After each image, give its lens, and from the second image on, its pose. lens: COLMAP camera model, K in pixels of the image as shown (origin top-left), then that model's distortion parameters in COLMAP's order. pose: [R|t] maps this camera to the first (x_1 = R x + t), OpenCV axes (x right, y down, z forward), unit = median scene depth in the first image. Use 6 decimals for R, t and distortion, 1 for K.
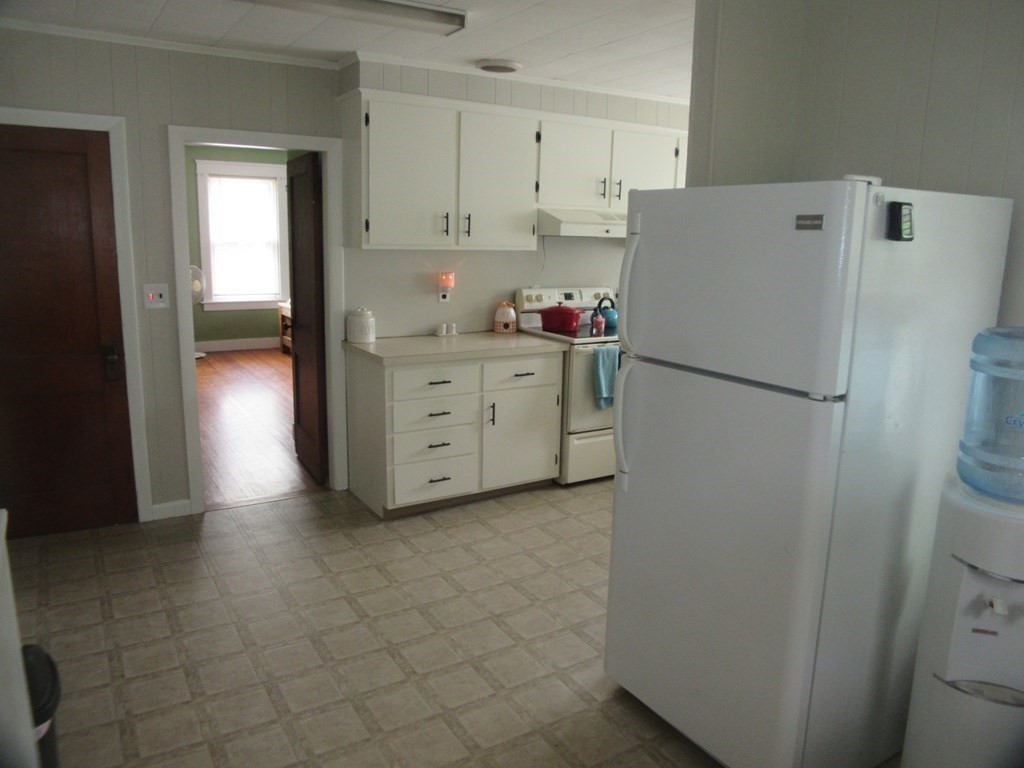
lens RADIAL K [[743.2, 0, 512.0], [0, 743.2, 384.0], [0, 0, 1]] dist [-0.082283, 0.058901]
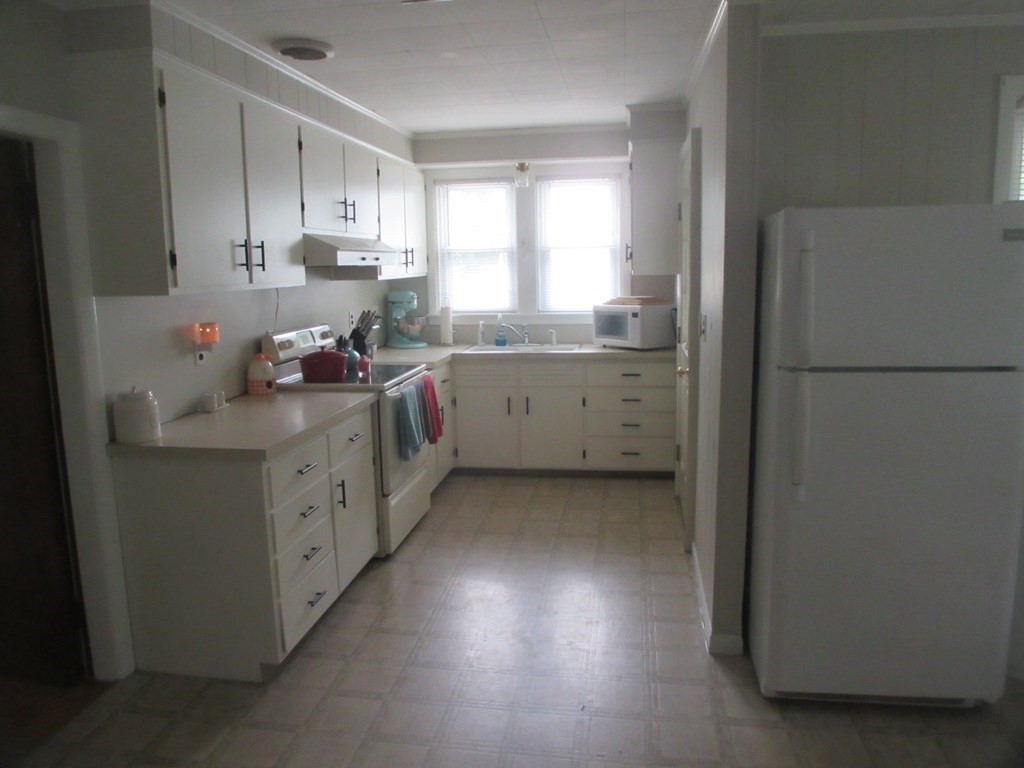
lens RADIAL K [[743.2, 0, 512.0], [0, 743.2, 384.0], [0, 0, 1]] dist [-0.082283, 0.058901]
pose [[0.656141, -0.155605, 0.738421, -0.445397], [0.183997, 0.981967, 0.043432, -0.071148], [-0.731864, 0.107369, 0.672939, 0.319128]]
